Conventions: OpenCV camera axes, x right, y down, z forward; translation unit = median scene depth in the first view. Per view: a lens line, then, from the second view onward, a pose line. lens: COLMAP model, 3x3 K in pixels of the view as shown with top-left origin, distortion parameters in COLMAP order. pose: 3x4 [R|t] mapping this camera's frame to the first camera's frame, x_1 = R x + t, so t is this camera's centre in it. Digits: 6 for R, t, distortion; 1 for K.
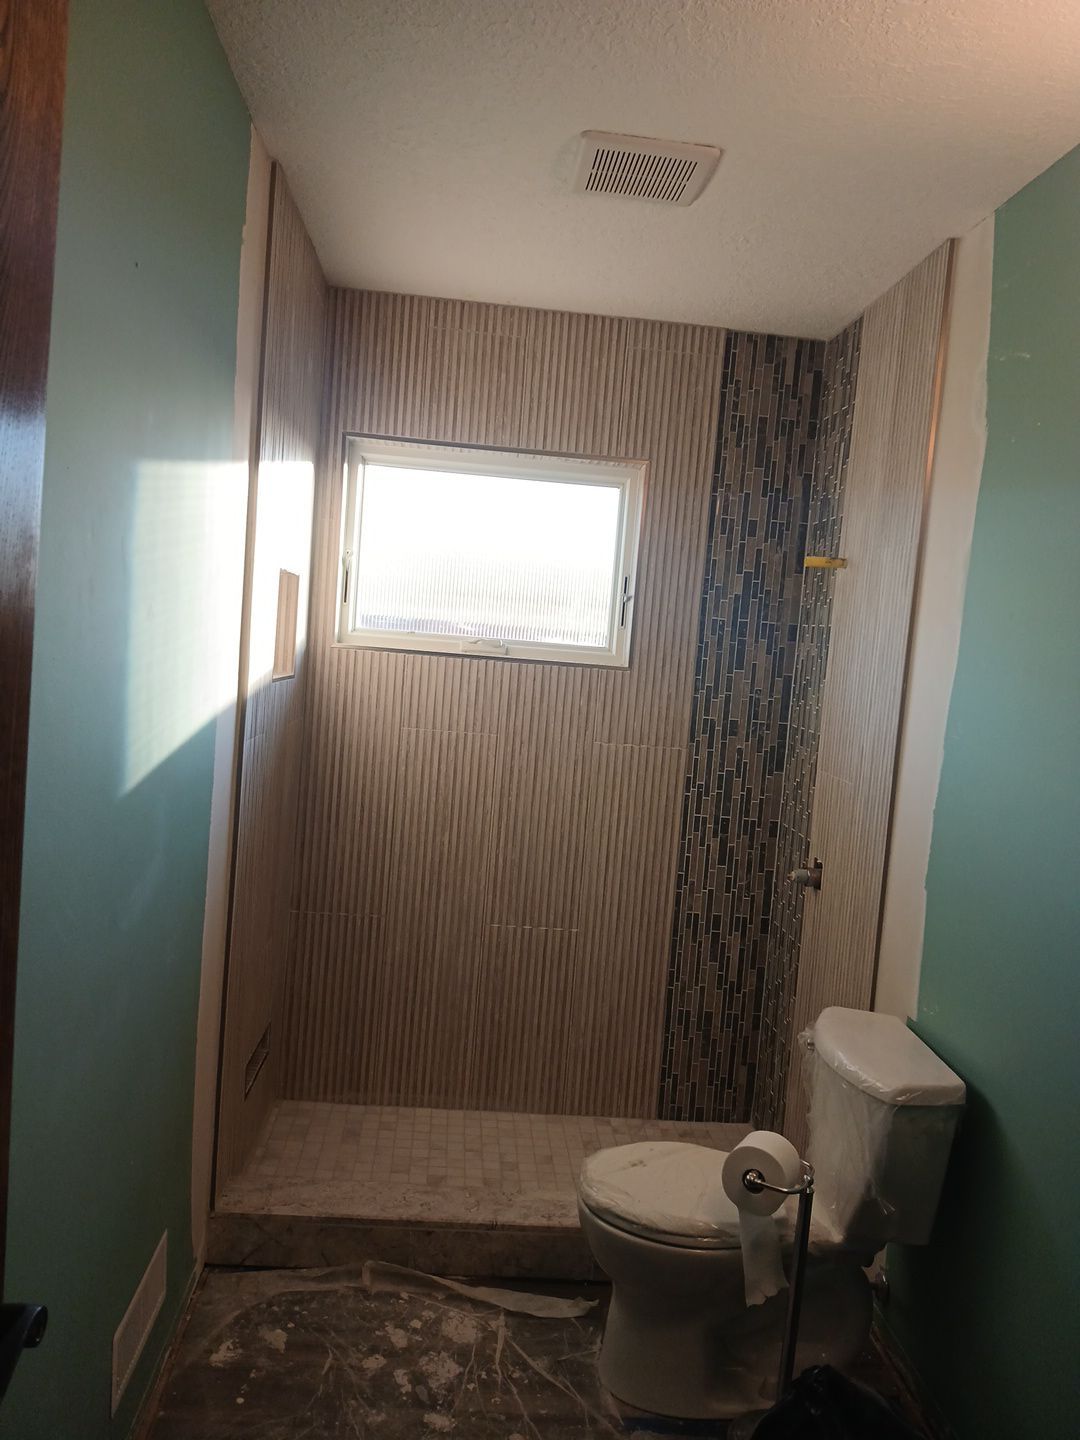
lens RADIAL K [[1093.5, 0, 544.1], [0, 1093.5, 718.2], [0, 0, 1]] dist [0.096394, -0.199498]
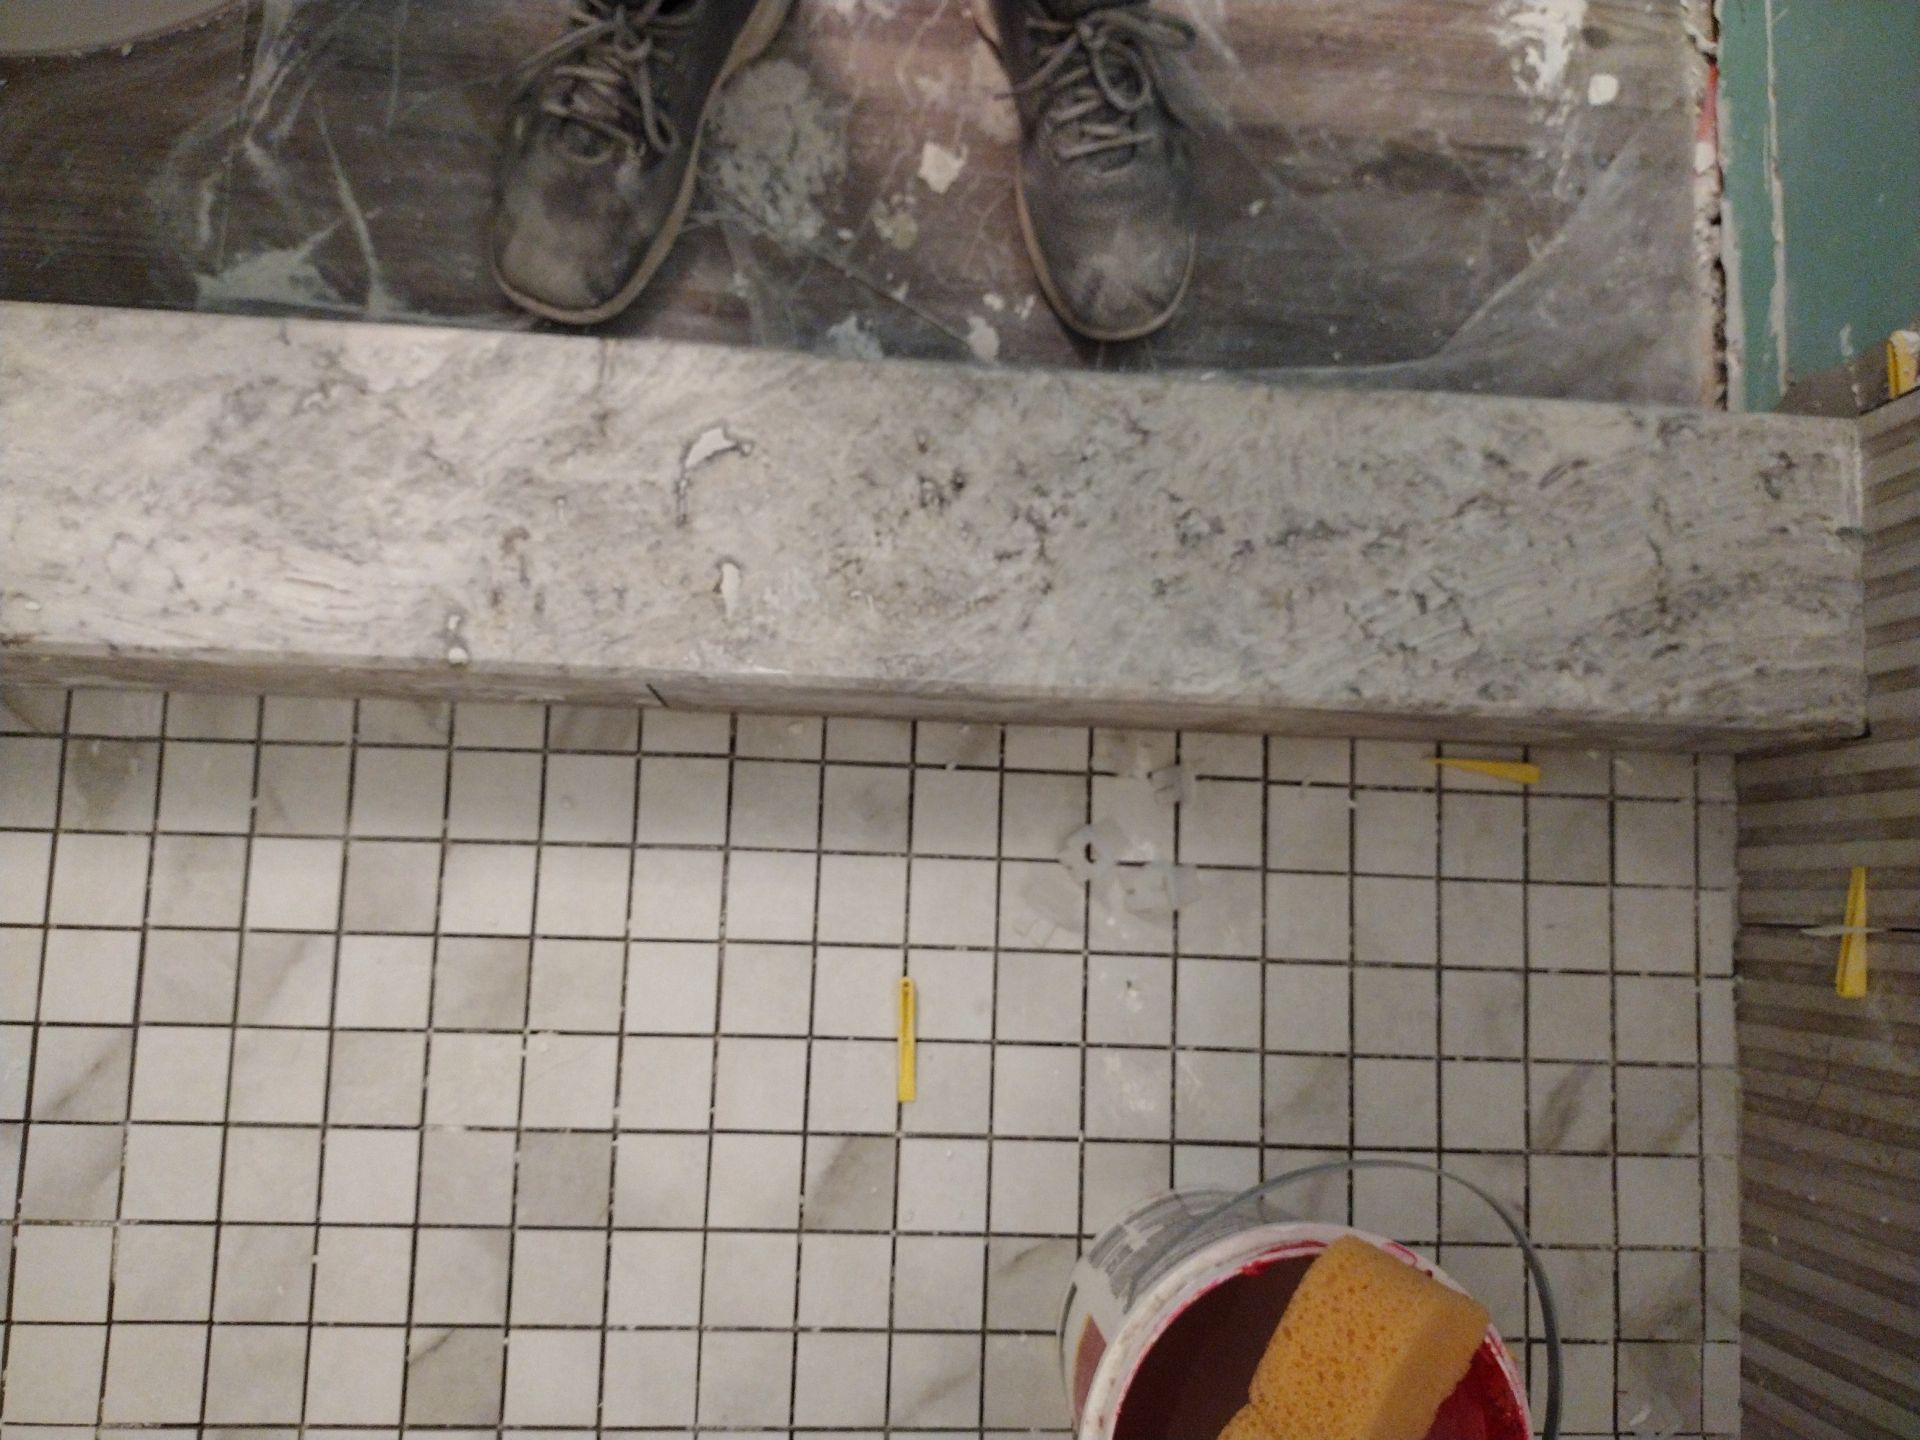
lens RADIAL K [[1452.6, 0, 960.0], [0, 1452.6, 720.0], [0, 0, 1]] dist [0.012597, -0.023399]
pose [[-0.978822, -0.127768, -0.159944, -0.056094], [-0.165355, 0.032861, 0.985686, 0.134914], [-0.120683, 0.991260, -0.053292, 0.826146]]
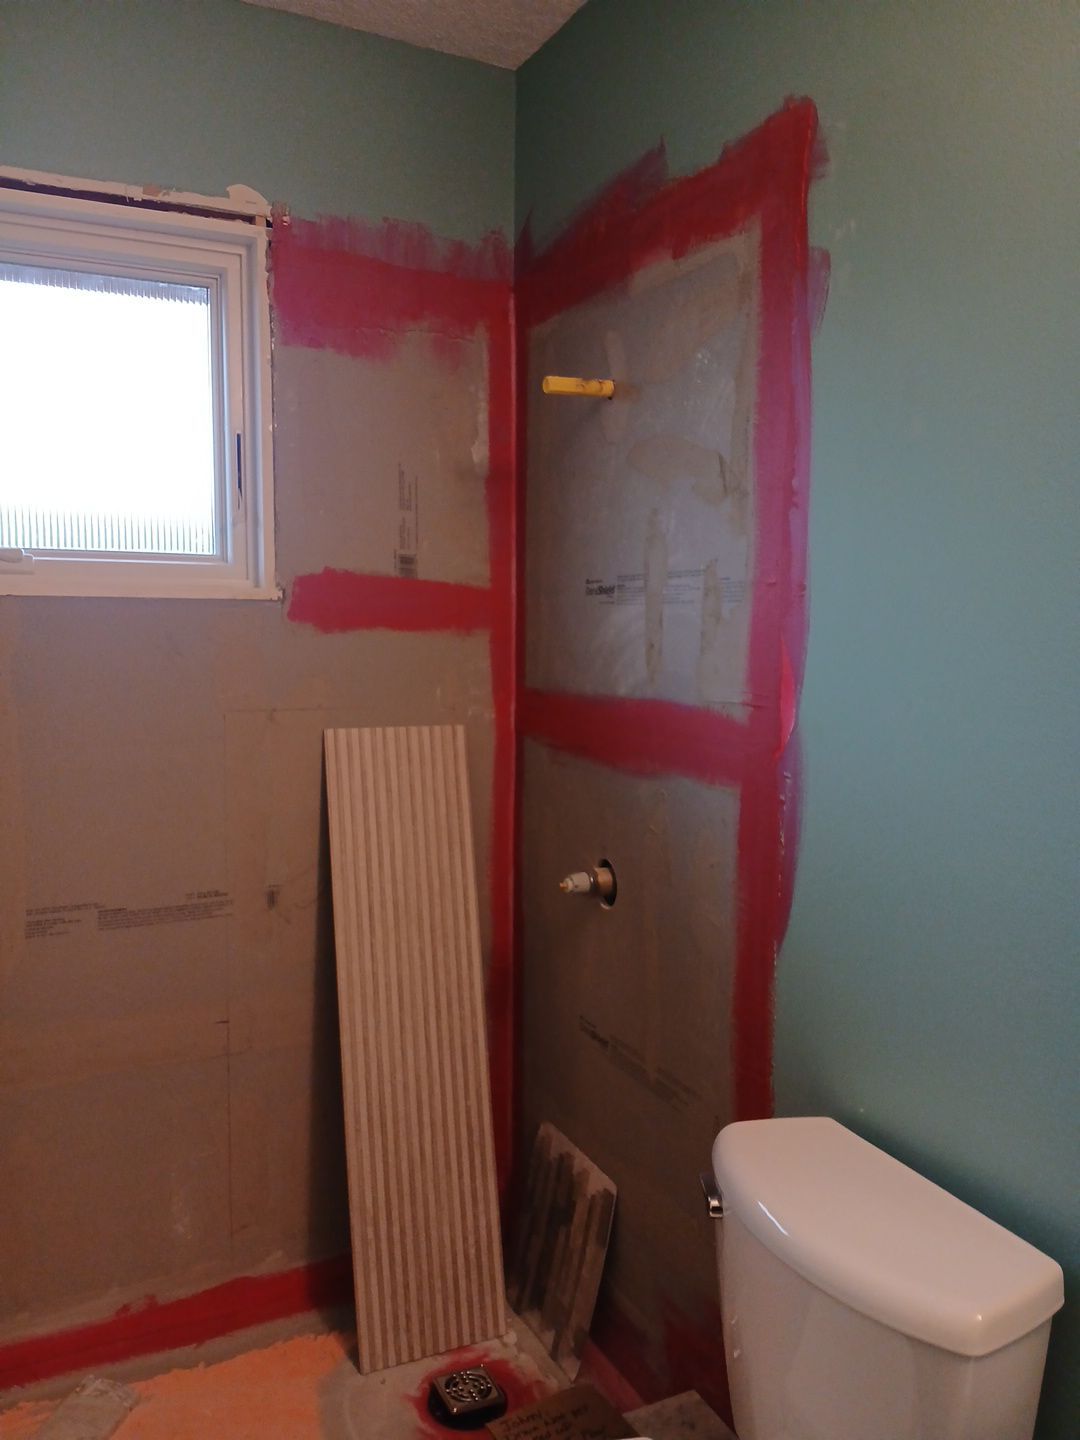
lens RADIAL K [[1093.5, 0, 544.1], [0, 1093.5, 718.2], [0, 0, 1]] dist [0.096394, -0.199498]
pose [[0.923267, -0.105466, 0.369398, -0.010626], [0.092761, 0.994327, 0.052043, 0.010921], [-0.372791, -0.013784, 0.927813, 0.376606]]
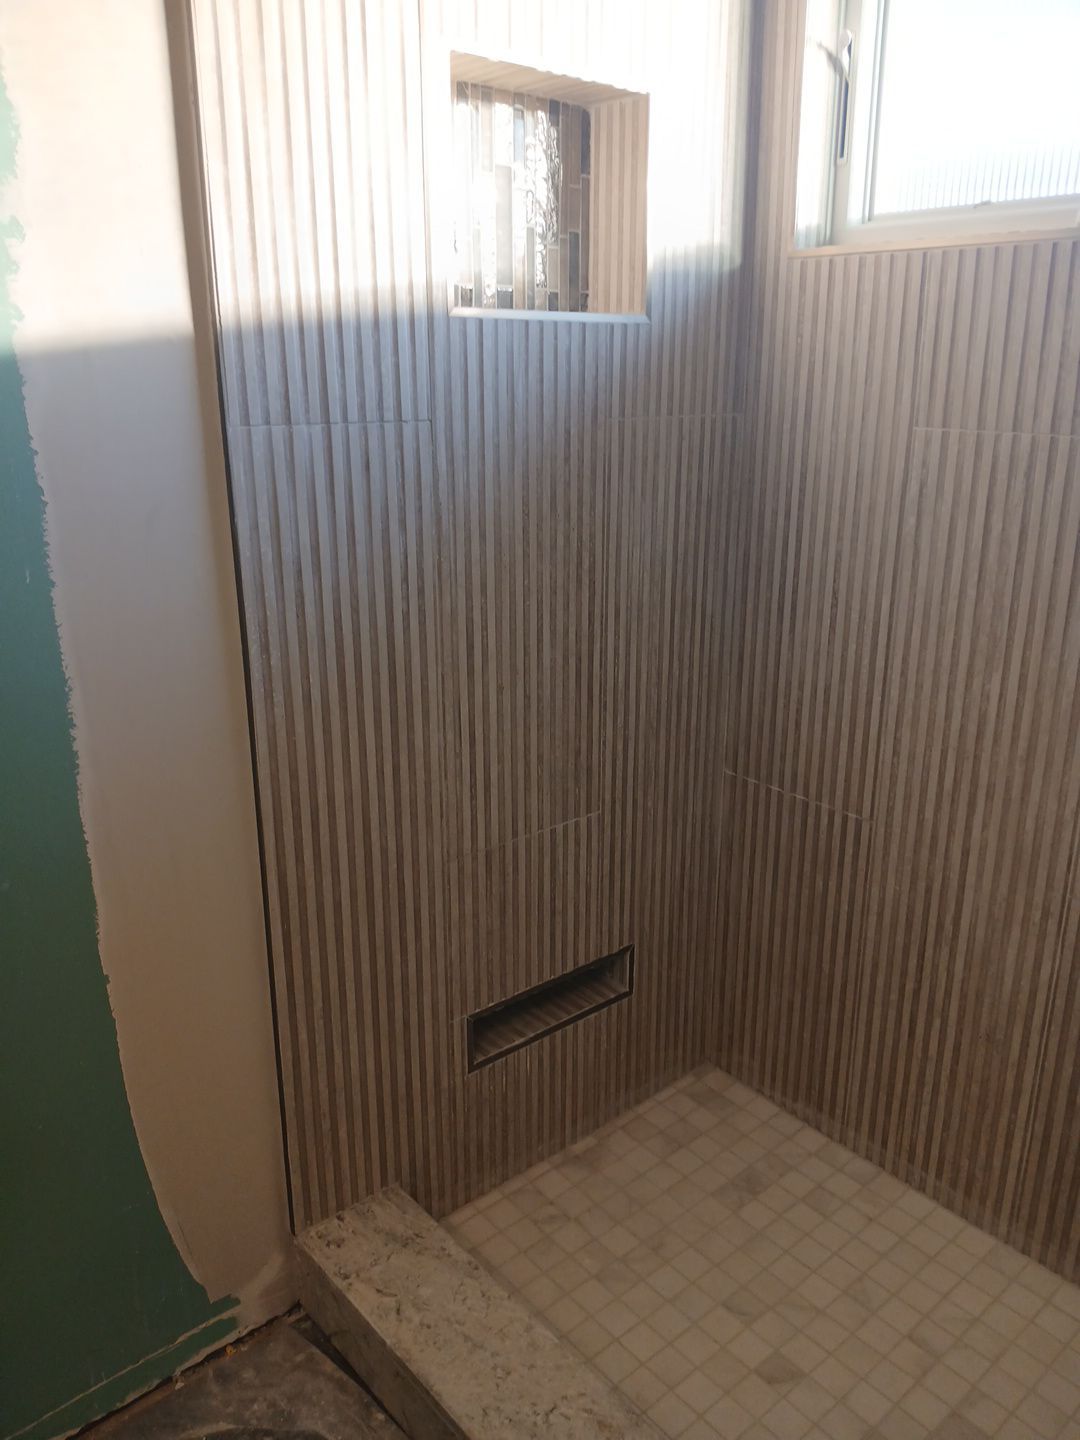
lens RADIAL K [[1093.5, 0, 544.1], [0, 1093.5, 718.2], [0, 0, 1]] dist [0.096394, -0.199498]
pose [[0.590633, 0.169081, -0.789027, 0.156250], [-0.010546, 0.979335, 0.201969, 0.034591], [0.806871, -0.110969, 0.580211, 0.594030]]
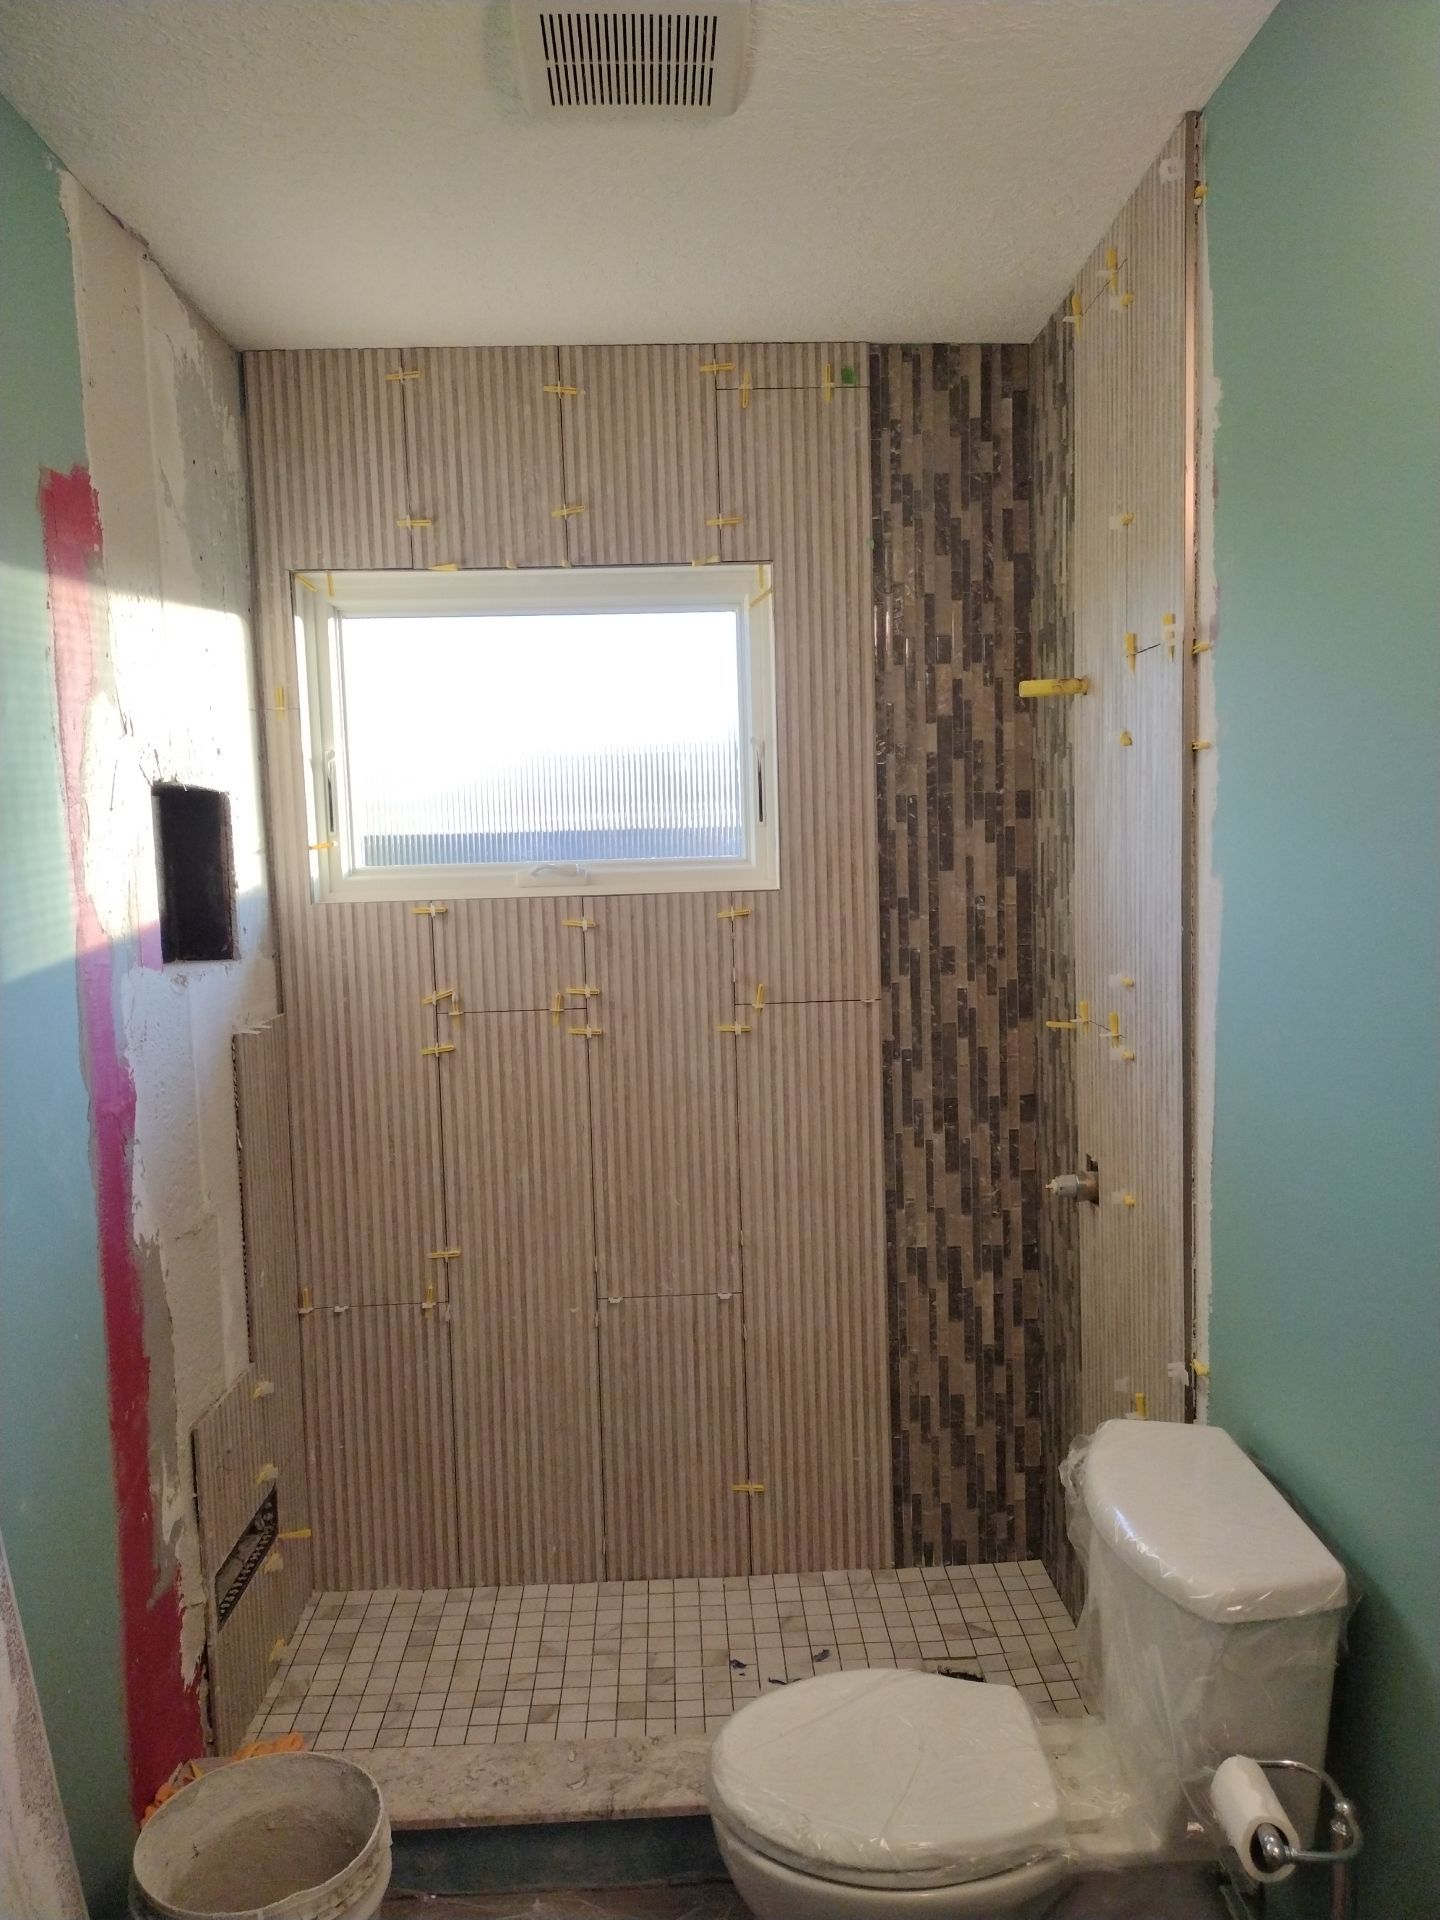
lens RADIAL K [[1408.2, 0, 733.8], [0, 1408.2, 958.3], [0, 0, 1]] dist [0.092643, -0.177057]
pose [[0.993573, -0.105124, -0.041962, 0.083366], [0.105610, 0.994362, 0.009541, -0.013372], [0.040722, -0.013911, 0.999074, 0.164544]]
